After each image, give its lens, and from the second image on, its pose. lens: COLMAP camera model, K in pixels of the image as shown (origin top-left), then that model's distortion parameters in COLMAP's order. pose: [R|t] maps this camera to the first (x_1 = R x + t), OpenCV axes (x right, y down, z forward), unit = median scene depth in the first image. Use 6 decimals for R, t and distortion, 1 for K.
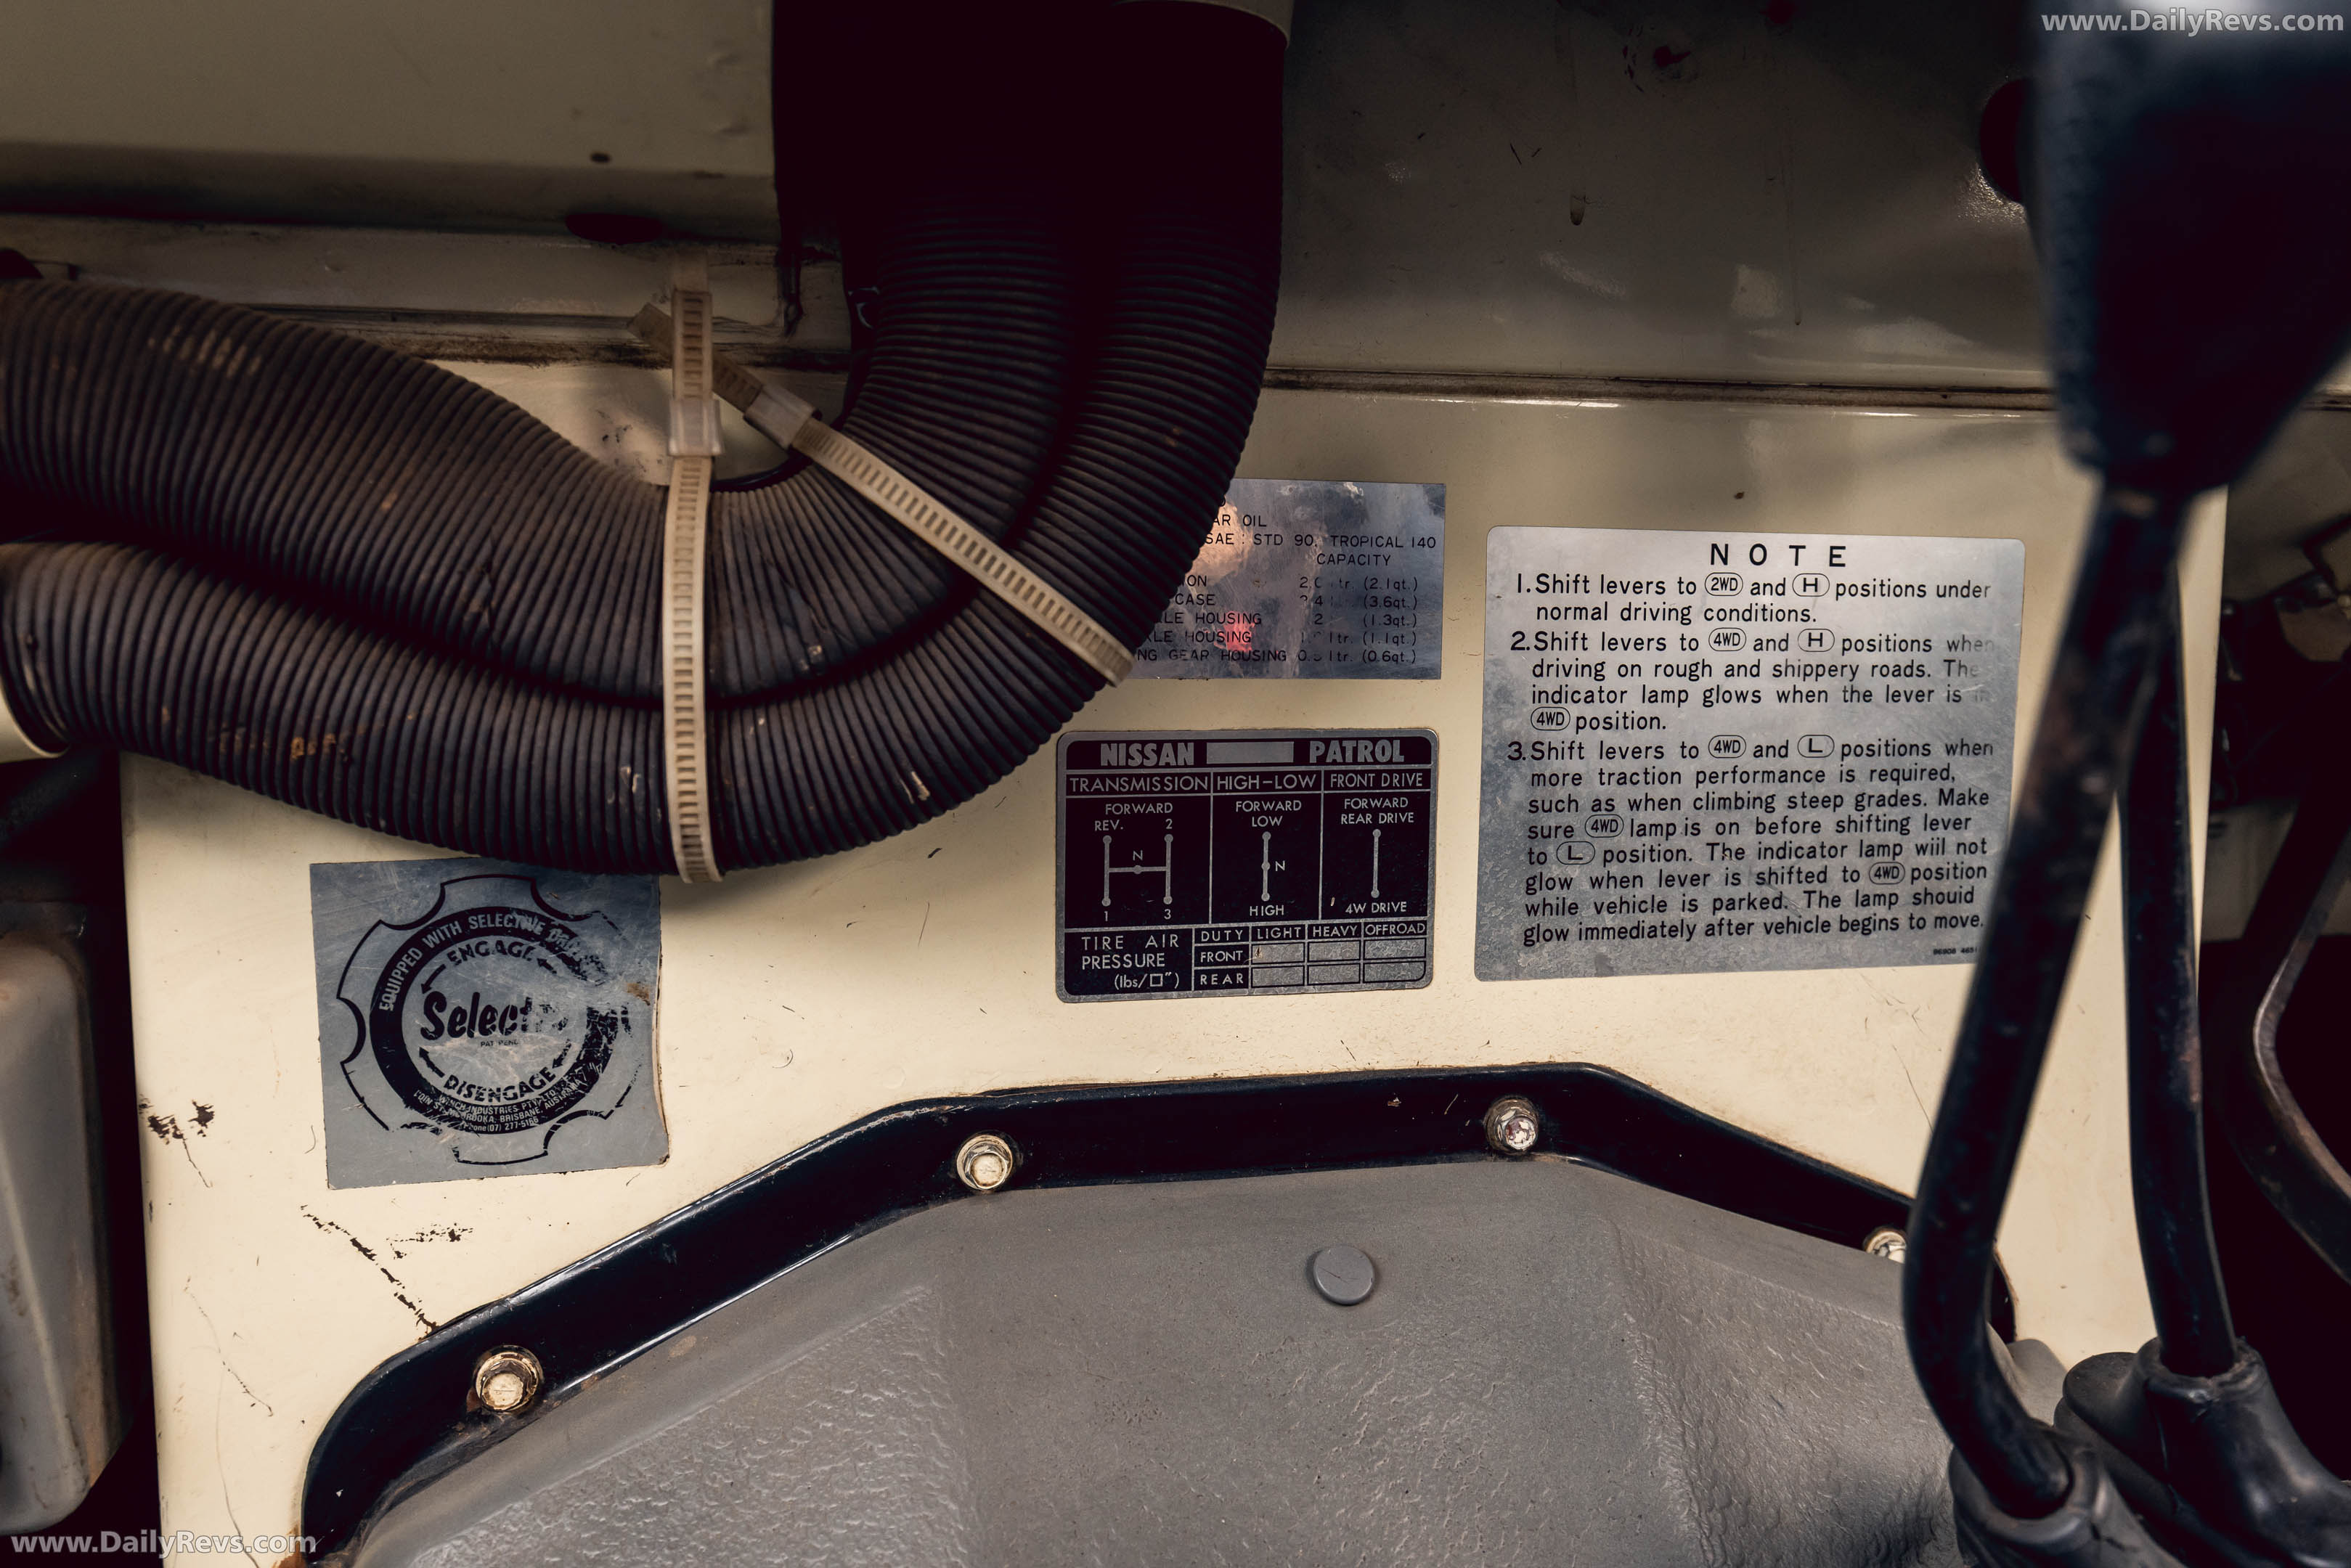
lens RADIAL K [[1698.7, 0, 1200.4], [0, 1698.7, 727.1], [0, 0, 1]] dist [-0.001573, -0.005182]
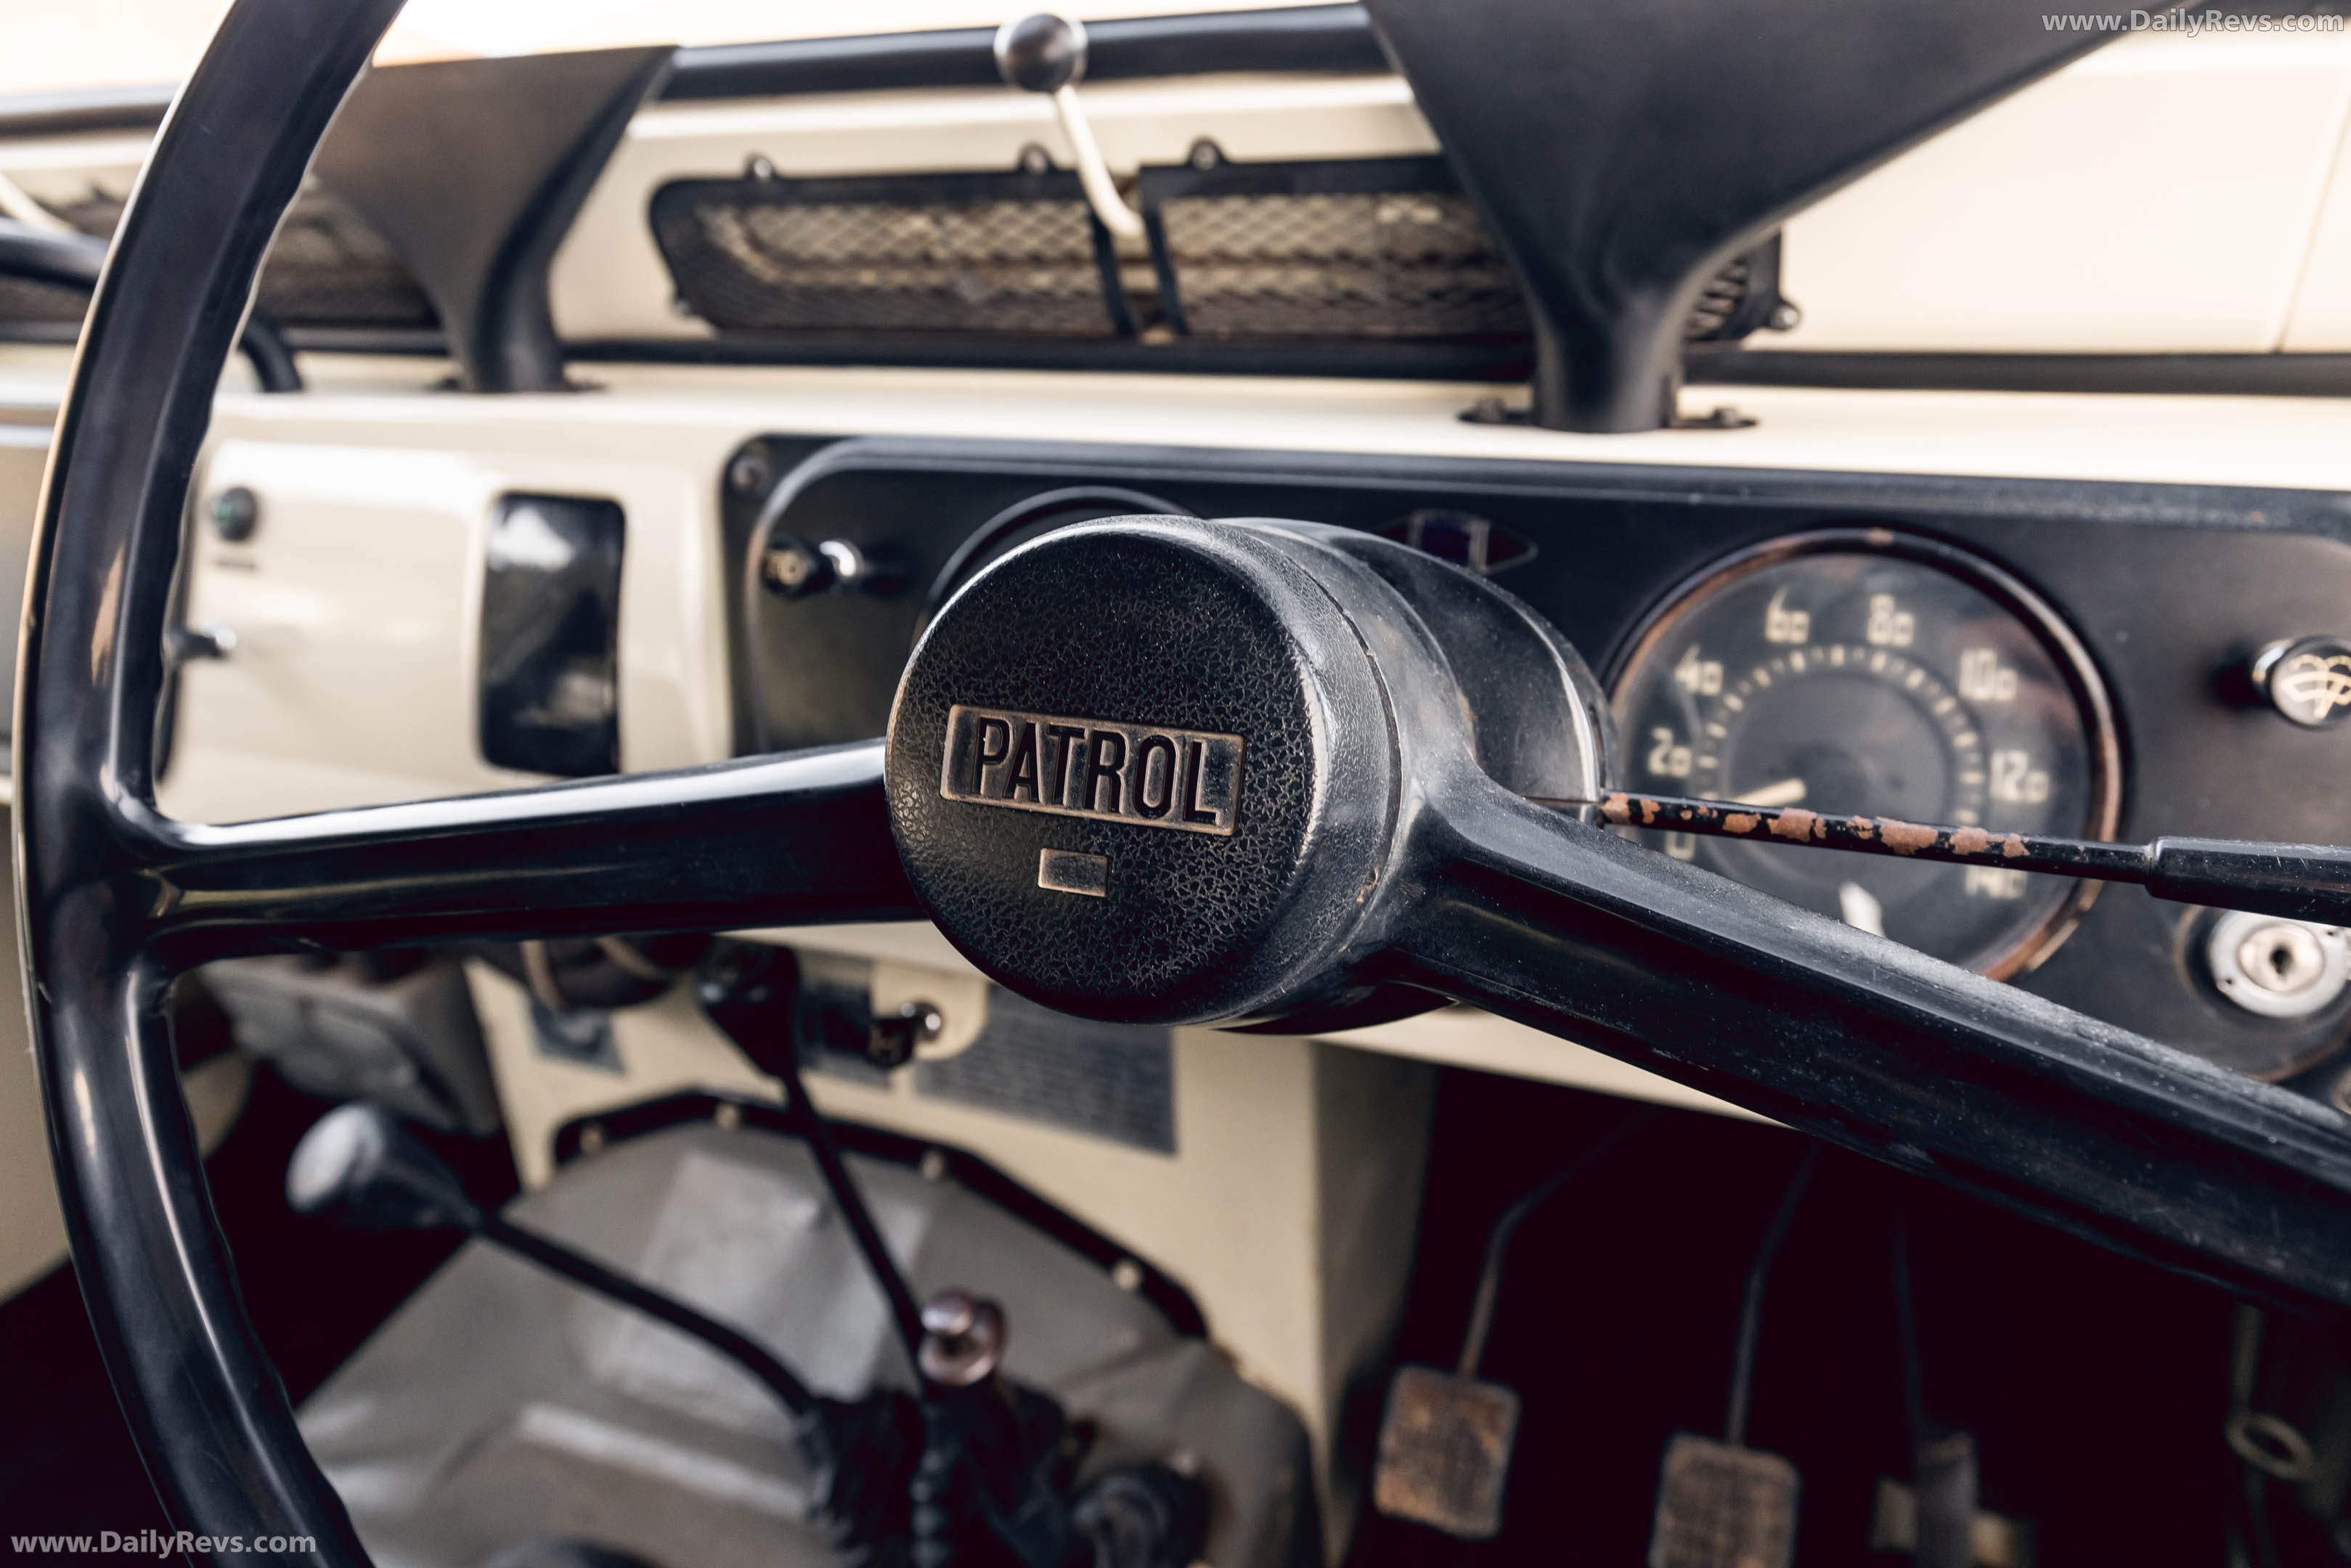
lens RADIAL K [[1581.2, 0, 1203.7], [0, 1581.2, 719.1], [0, 0, 1]] dist [-0.003345, 0.000596]
pose [[0.821867, 0.175856, -0.541858, 1.469001], [-0.007146, 0.954269, 0.298862, -0.902793], [0.569635, -0.241753, 0.785539, -0.214841]]
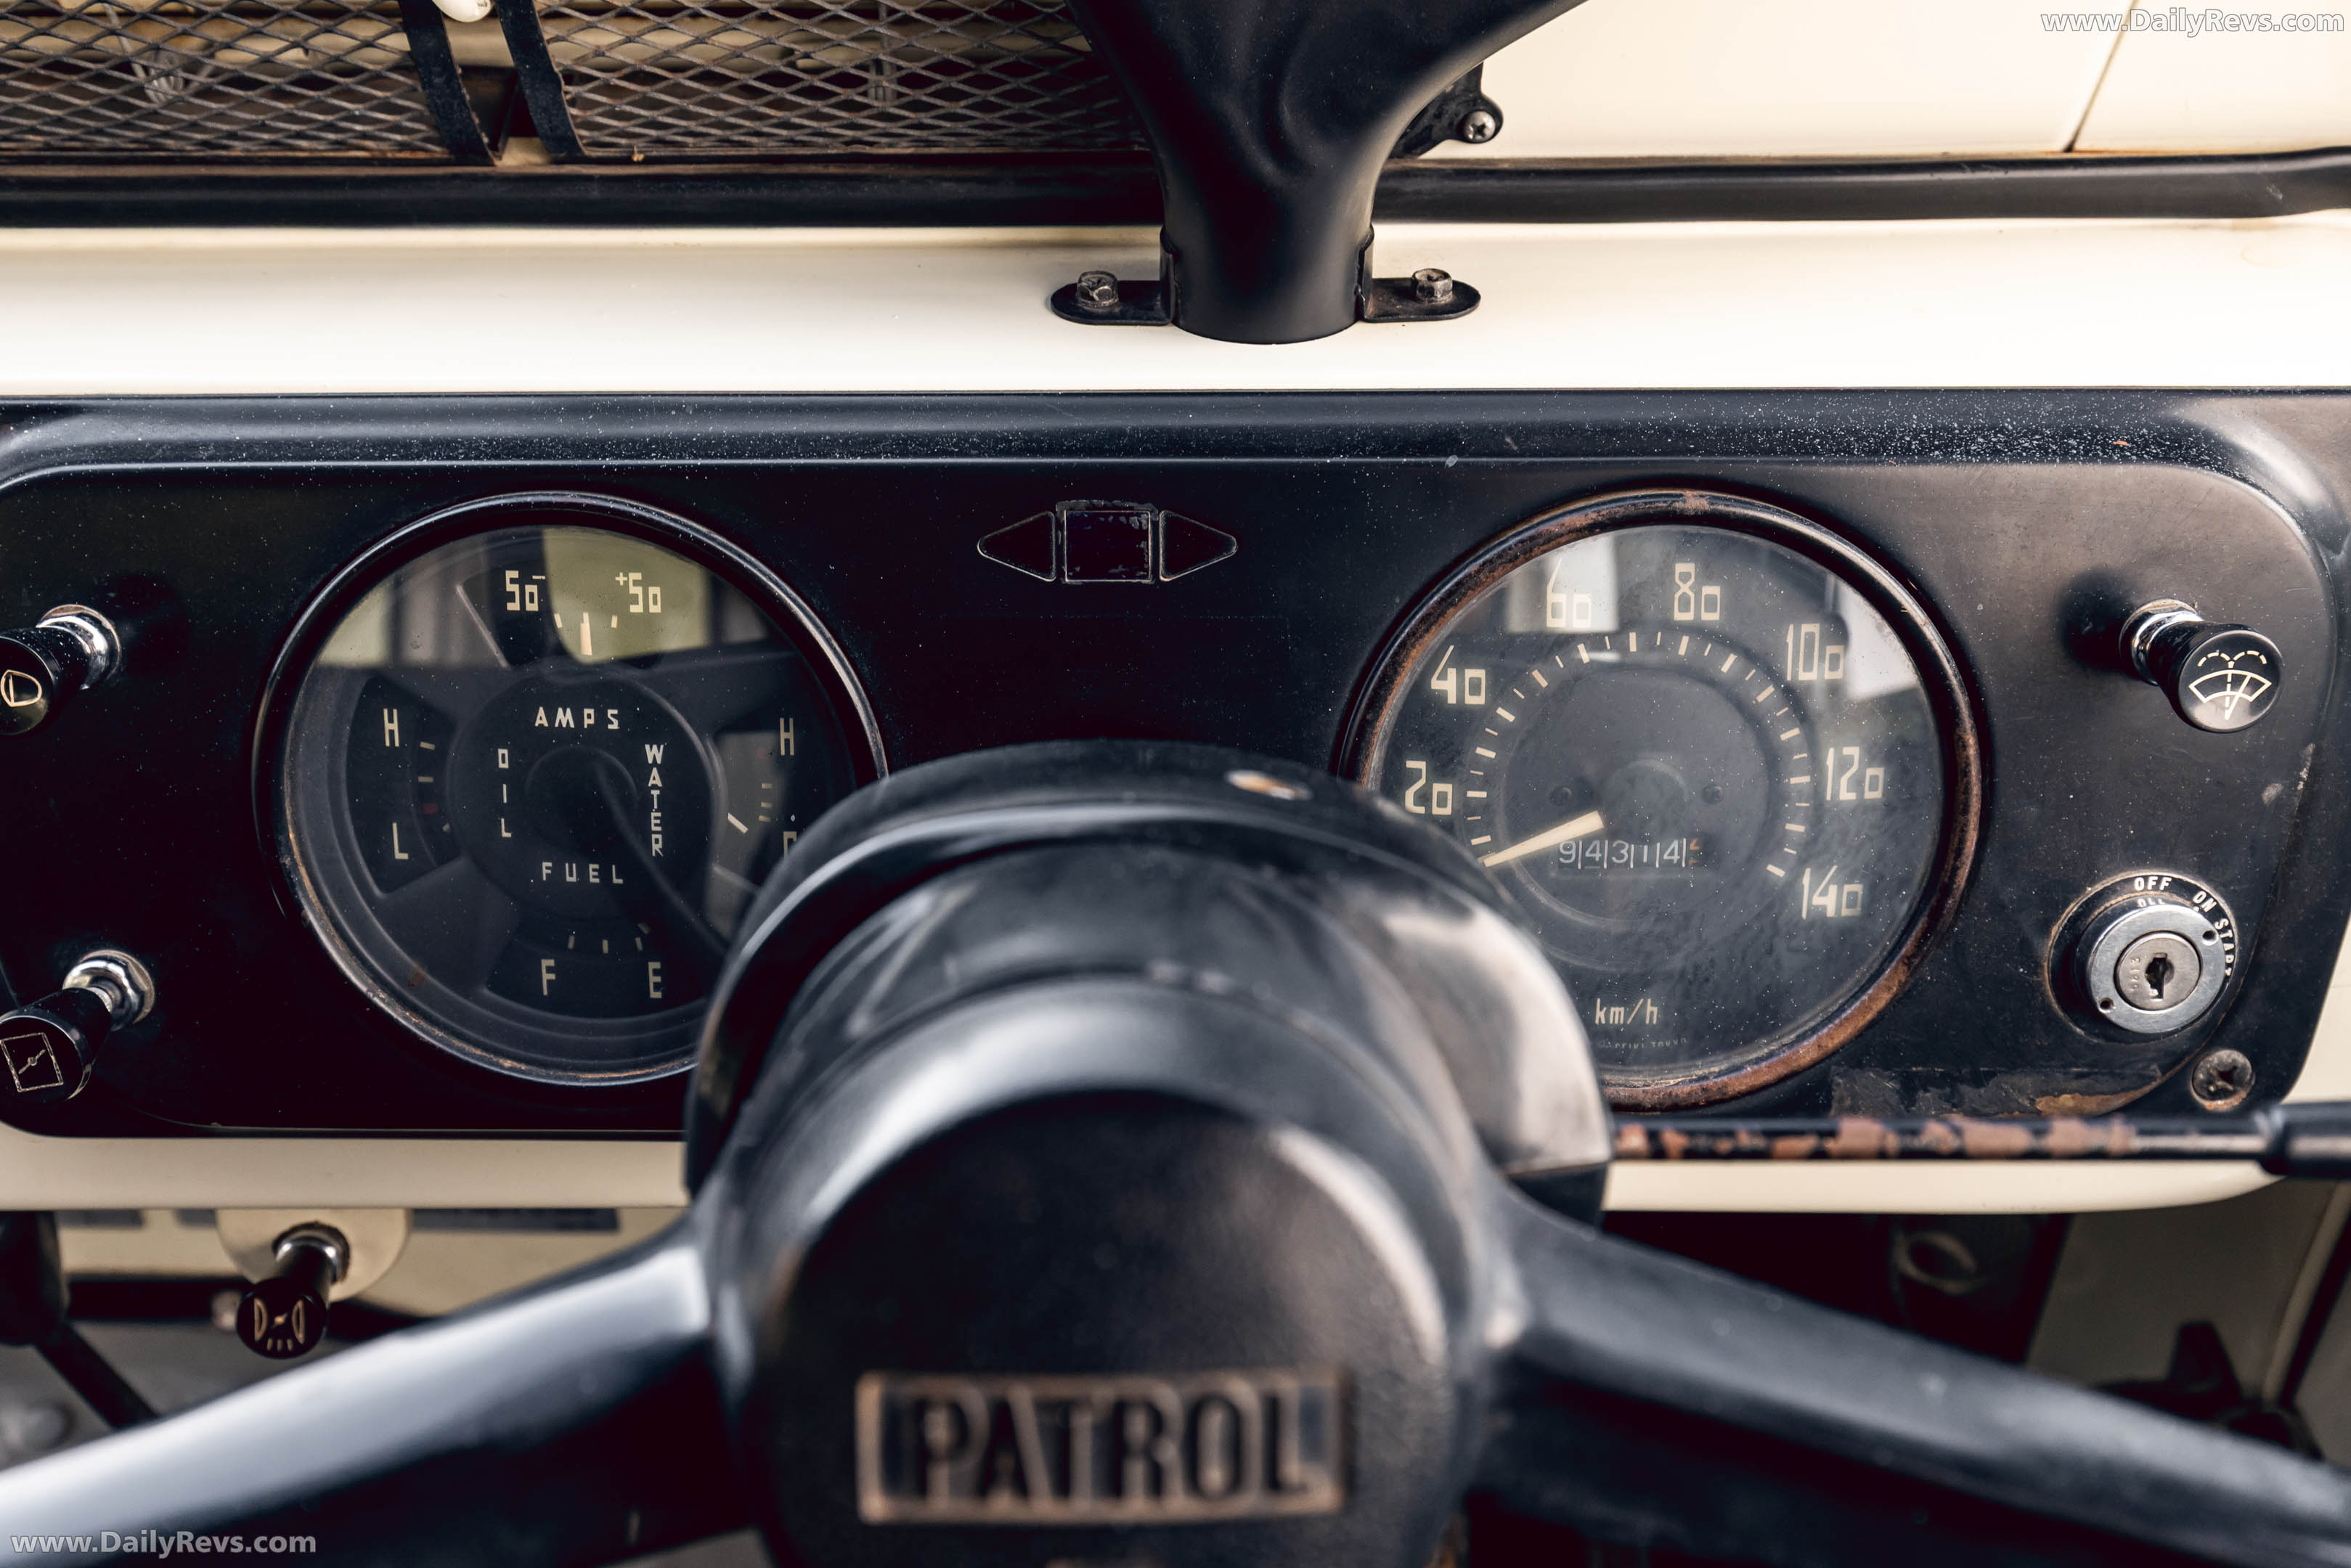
lens RADIAL K [[2219.8, 0, 1135.4], [0, 2219.8, 740.3], [0, 0, 1]] dist [0.011643, 0.000000]
pose [[0.973935, 0.120588, -0.192118, 1.243694], [-0.013456, 0.876202, 0.481757, -1.097877], [0.226429, -0.466614, 0.854986, -0.175501]]
